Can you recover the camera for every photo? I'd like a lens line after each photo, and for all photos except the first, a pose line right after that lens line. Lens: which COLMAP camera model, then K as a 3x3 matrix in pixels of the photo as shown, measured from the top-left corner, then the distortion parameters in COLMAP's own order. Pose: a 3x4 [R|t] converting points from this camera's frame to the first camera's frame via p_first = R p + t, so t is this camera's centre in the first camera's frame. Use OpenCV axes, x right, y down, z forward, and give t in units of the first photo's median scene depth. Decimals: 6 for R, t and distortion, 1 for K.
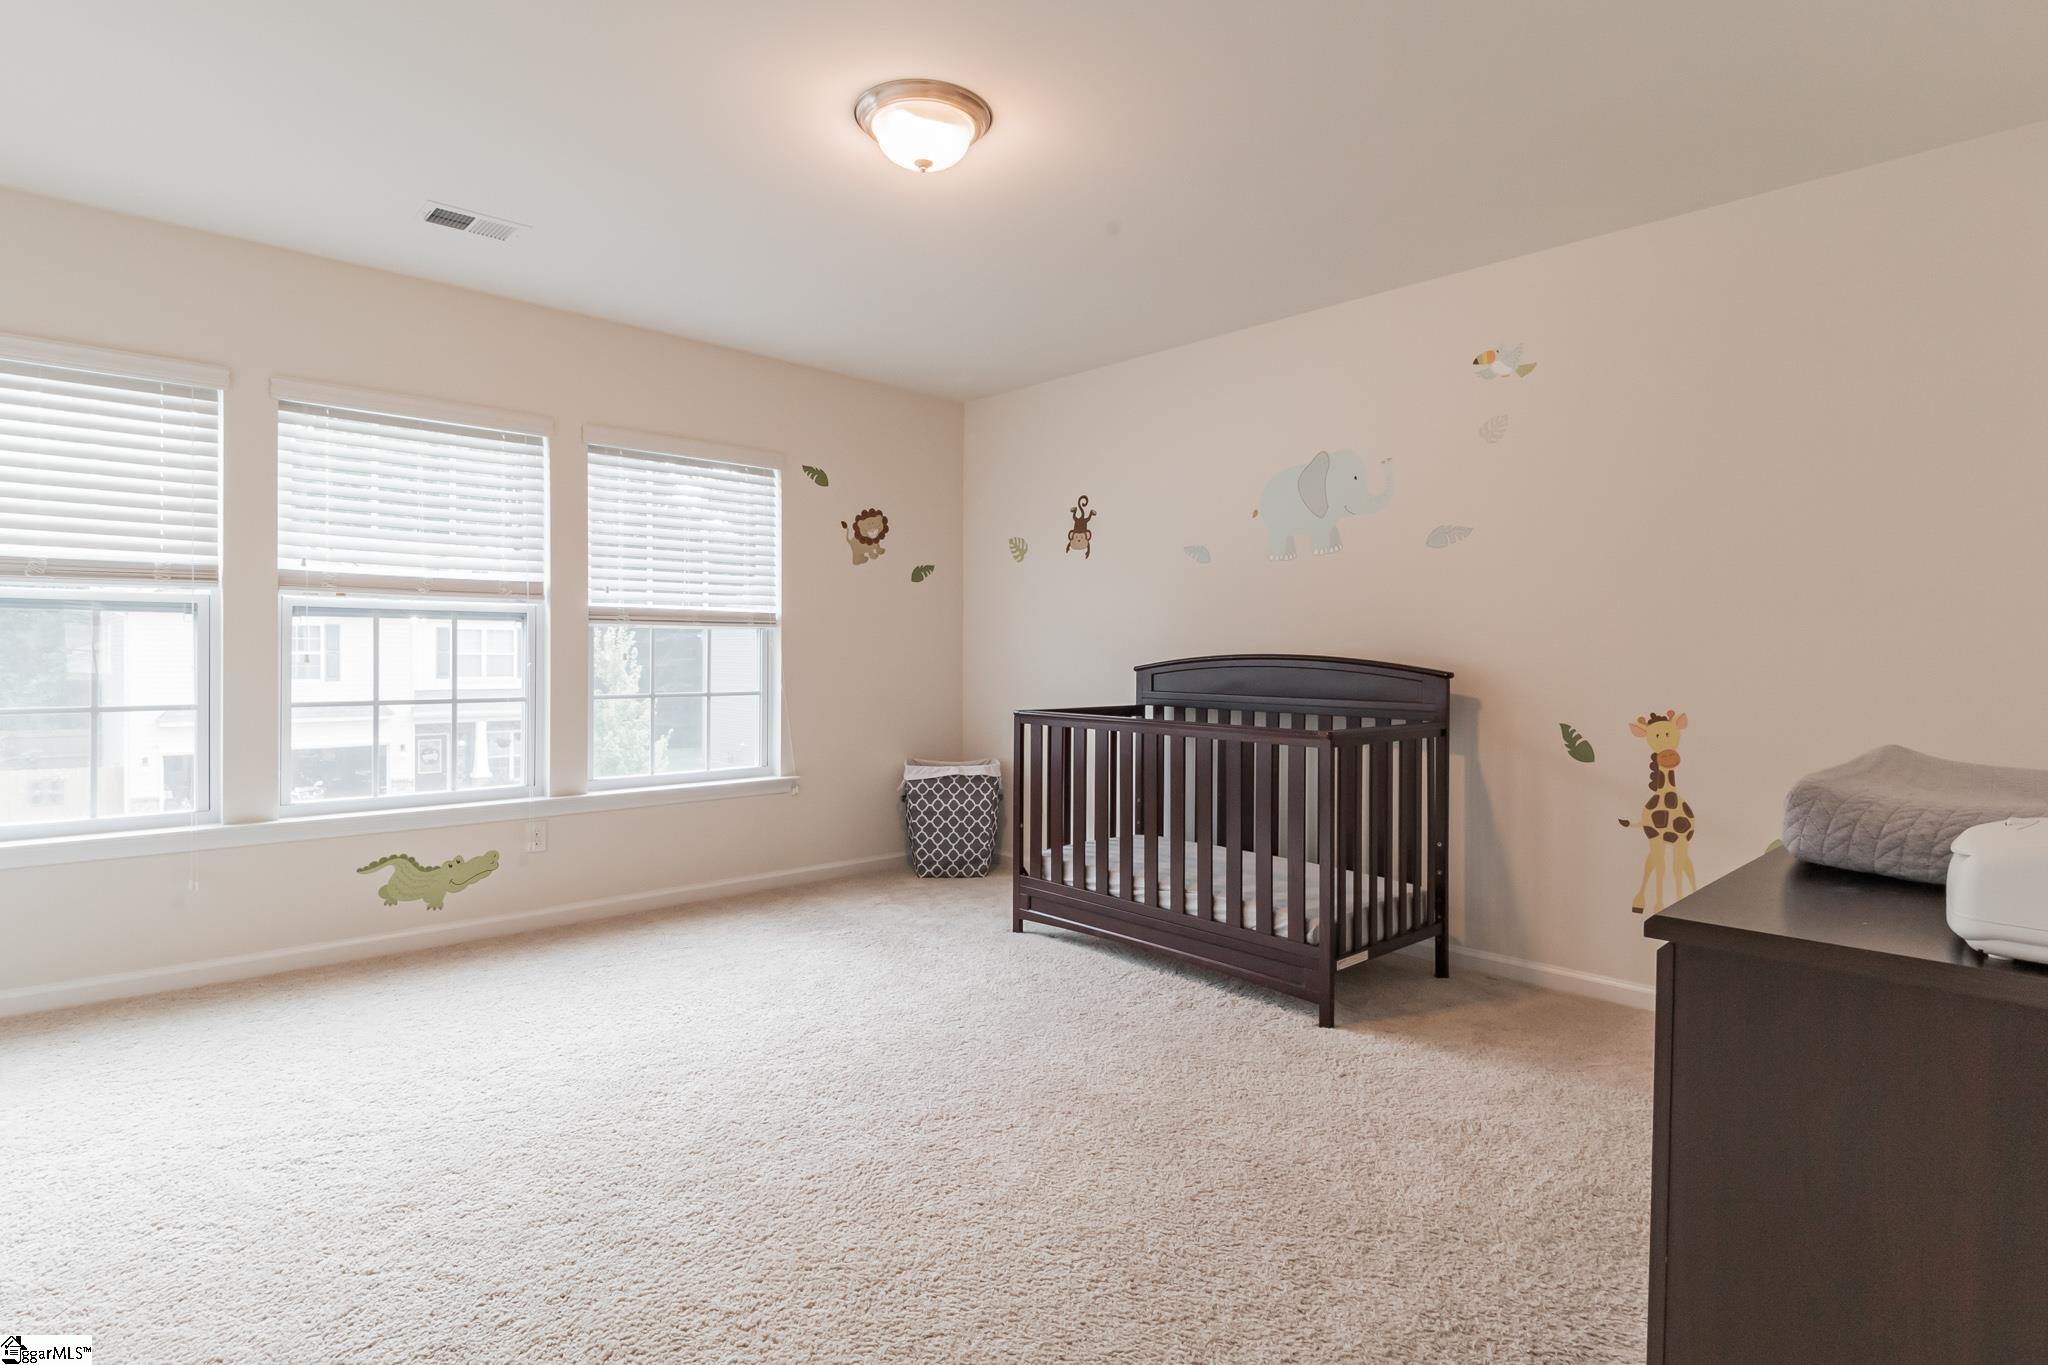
lens RADIAL K [[1023.2, 0, 1015.5], [0, 1023.2, 668.1], [0, 0, 1]] dist [0.002429, 0.000169]
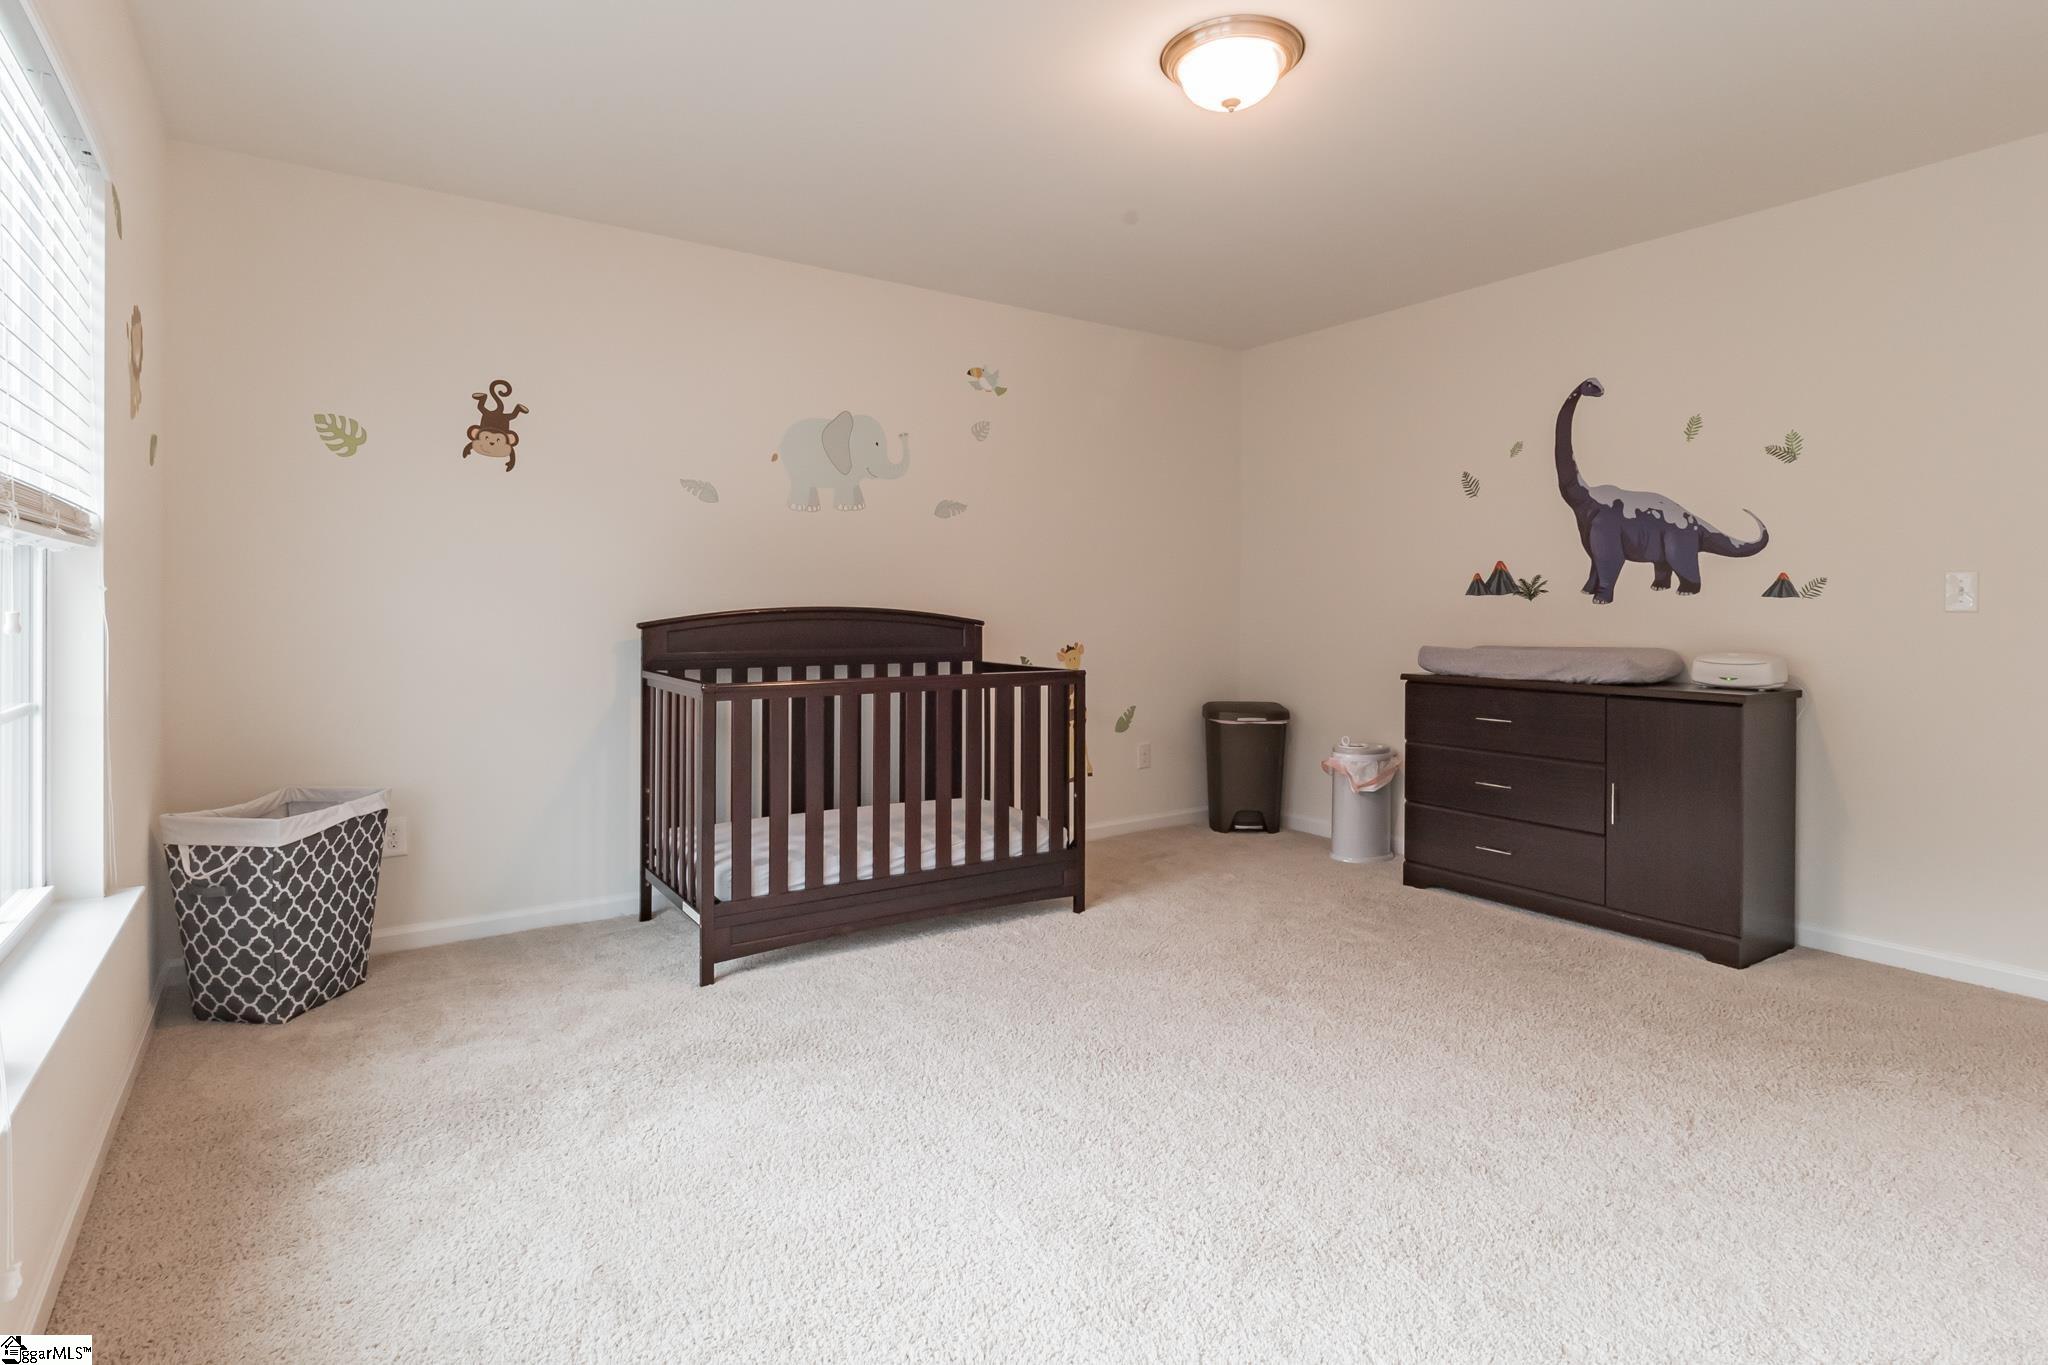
lens RADIAL K [[1023.2, 0, 999.7], [0, 1023.2, 609.1], [0, 0, 1]] dist [0.002429, 0.000169]
pose [[0.169356, -0.011483, 0.985488, -0.704821], [0.008816, 0.999910, 0.010136, -0.020142], [-0.985516, 0.006971, 0.169442, 0.677076]]
